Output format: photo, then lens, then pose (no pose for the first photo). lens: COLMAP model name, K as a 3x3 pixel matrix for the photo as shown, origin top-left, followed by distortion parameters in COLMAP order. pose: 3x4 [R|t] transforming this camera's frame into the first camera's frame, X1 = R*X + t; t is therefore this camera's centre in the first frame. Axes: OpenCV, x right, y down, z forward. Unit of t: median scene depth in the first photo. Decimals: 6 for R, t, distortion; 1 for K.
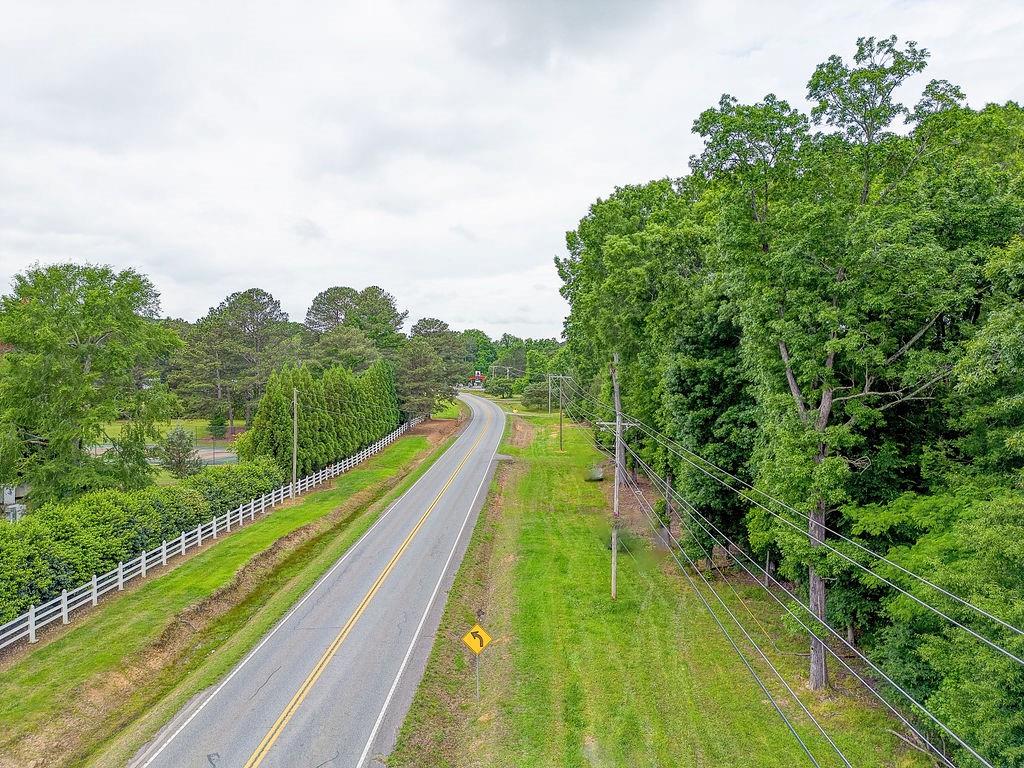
lens RADIAL K [[726.5, 0, 511.7], [0, 726.5, 384.3], [0, 0, 1]] dist [0.062263, -0.063140]
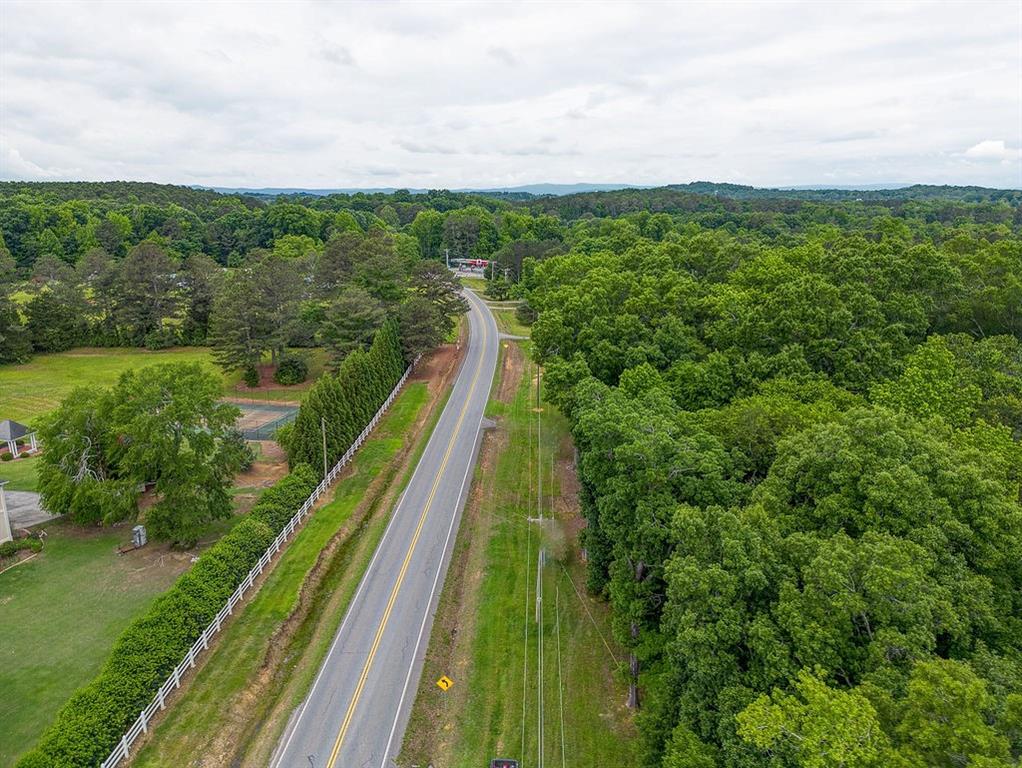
lens RADIAL K [[725.1, 0, 510.5], [0, 725.1, 384.6], [0, 0, 1]] dist [0.062263, -0.063140]
pose [[0.999908, 0.002358, -0.013385, 0.128291], [0.000638, 0.975614, 0.219494, -0.715286], [0.013577, -0.219482, 0.975522, -0.563396]]
